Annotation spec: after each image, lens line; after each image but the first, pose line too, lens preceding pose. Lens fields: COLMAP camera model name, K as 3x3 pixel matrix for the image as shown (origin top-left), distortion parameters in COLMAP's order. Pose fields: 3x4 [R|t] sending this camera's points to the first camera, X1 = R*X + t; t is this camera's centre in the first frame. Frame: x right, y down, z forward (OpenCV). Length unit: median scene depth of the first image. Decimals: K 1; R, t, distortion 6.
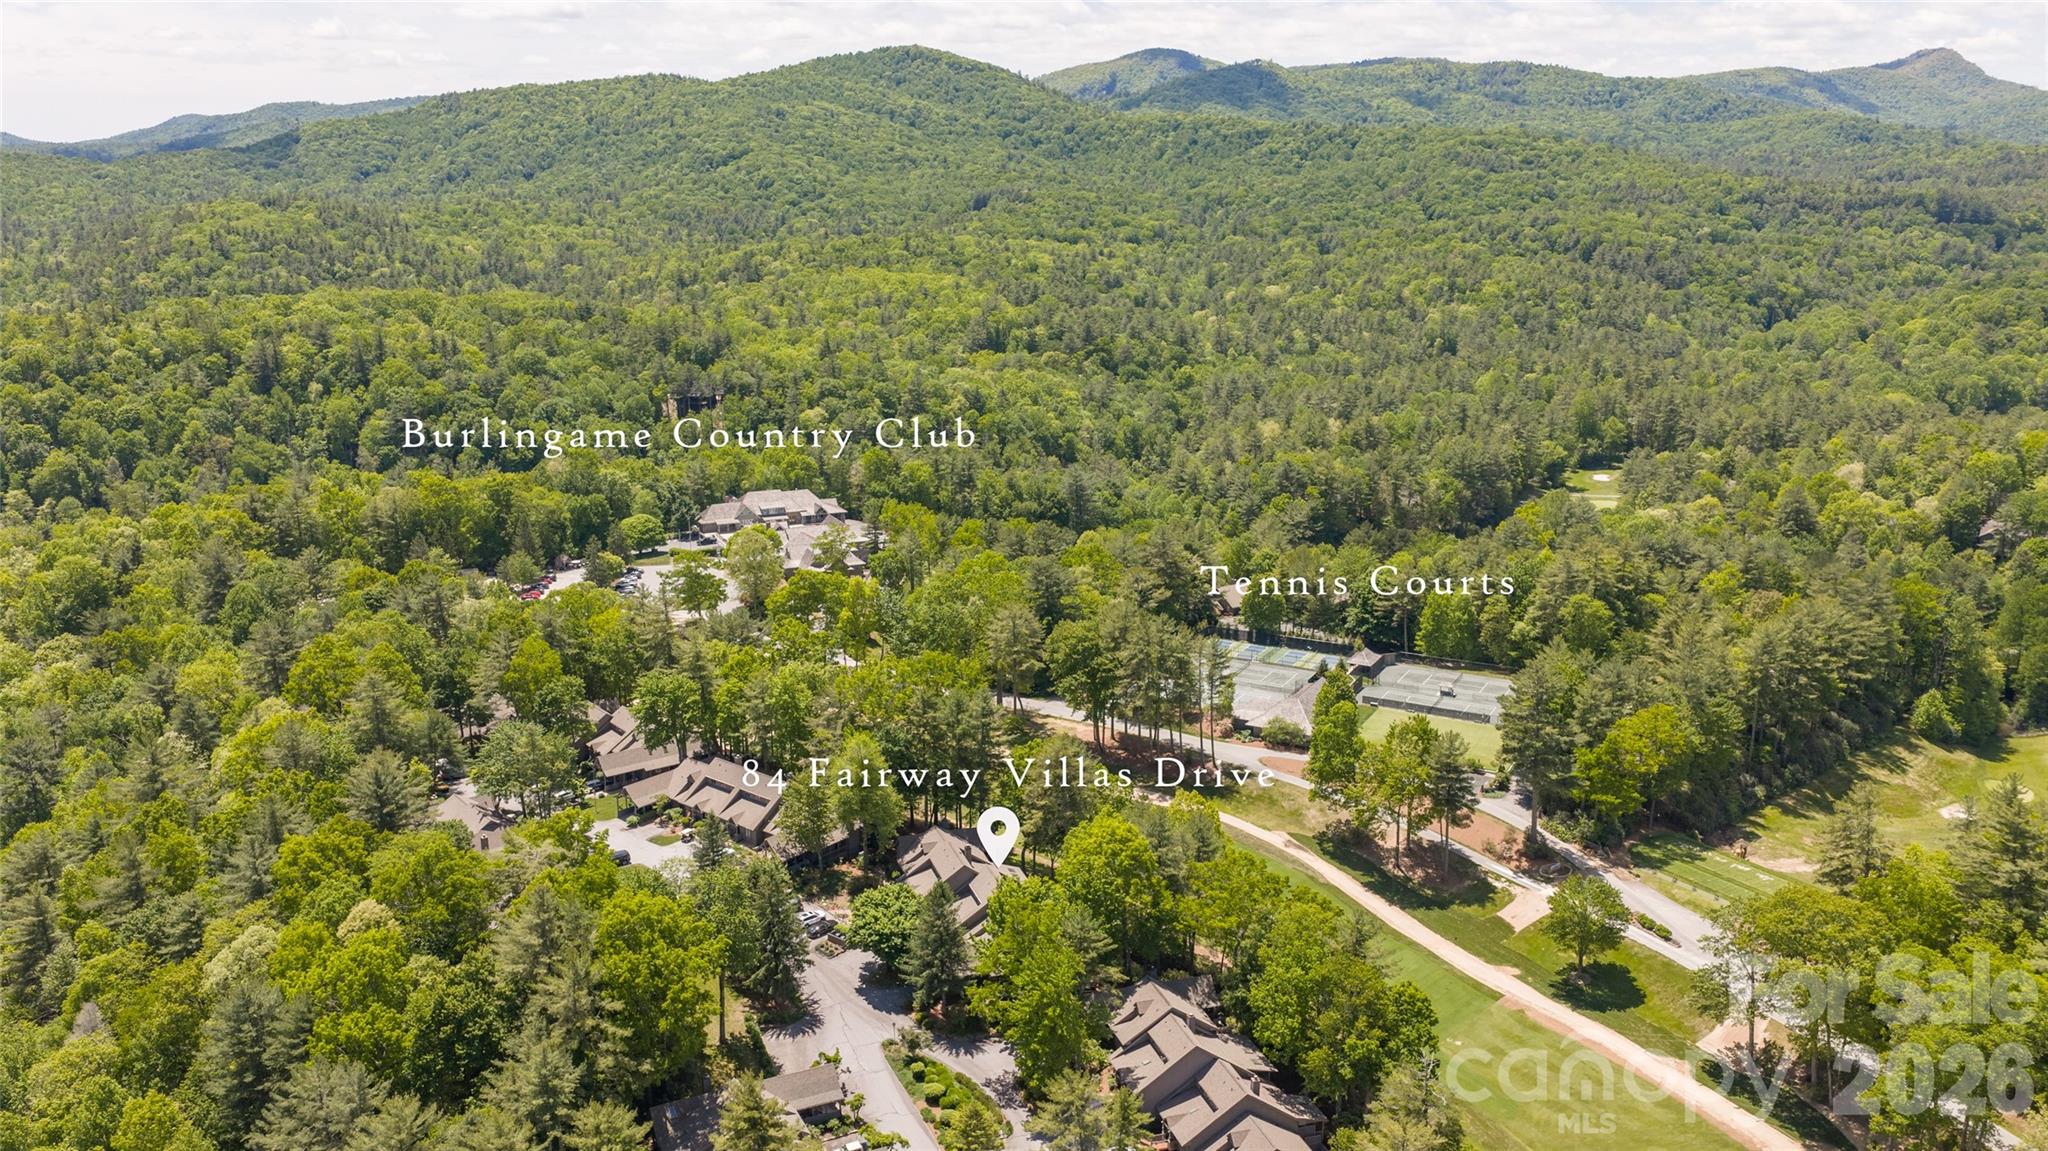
lens RADIAL K [[1693.1, 0, 1021.6], [0, 1693.1, 580.0], [0, 0, 1]] dist [0.026075, -0.051515]
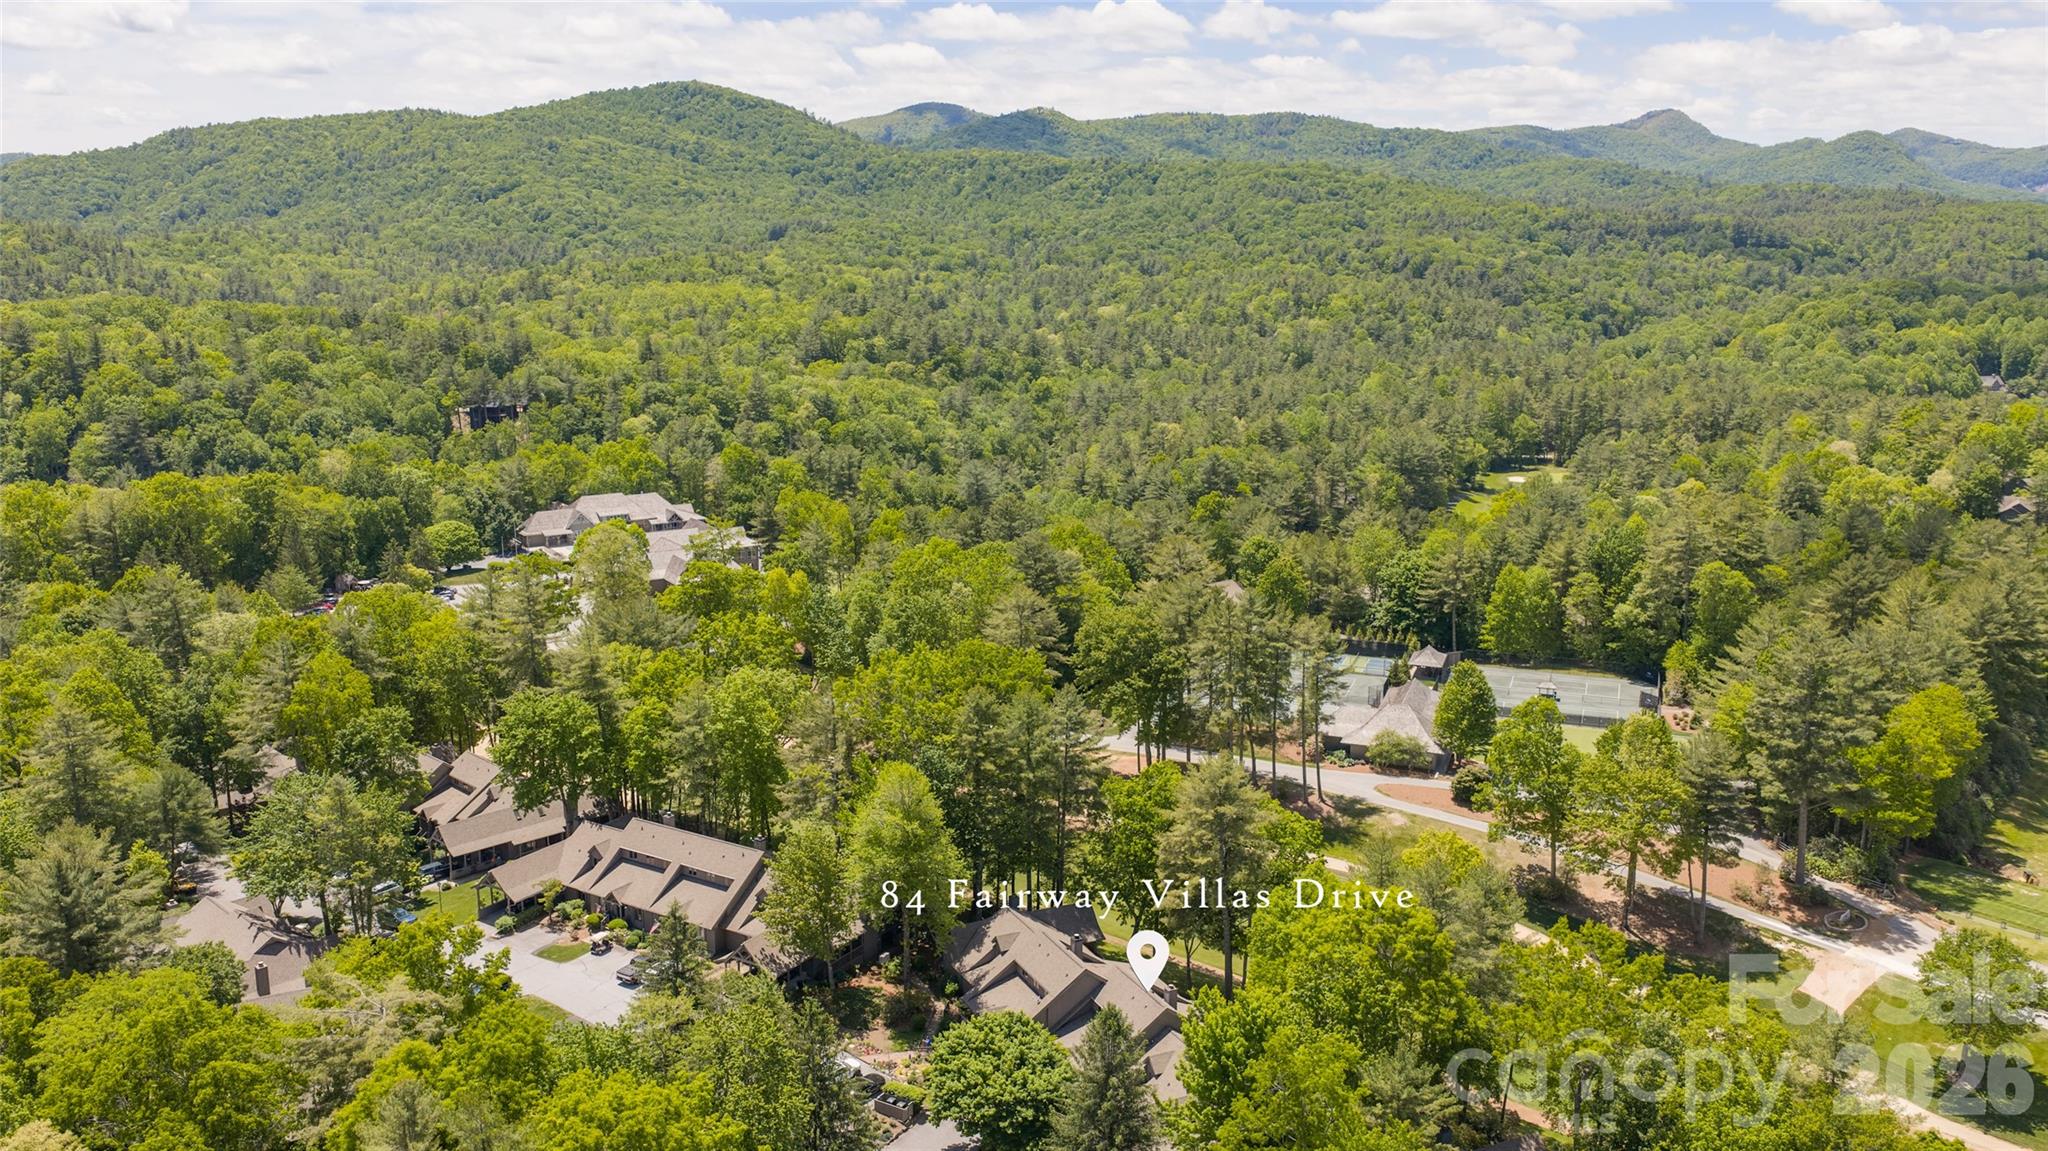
lens RADIAL K [[1693.1, 0, 1024.6], [0, 1693.1, 567.8], [0, 0, 1]] dist [0.026075, -0.051515]
pose [[0.990643, -0.027900, 0.133599, -0.044218], [0.033690, 0.998580, -0.041275, 0.015718], [-0.132258, 0.045389, 0.990176, 0.127599]]
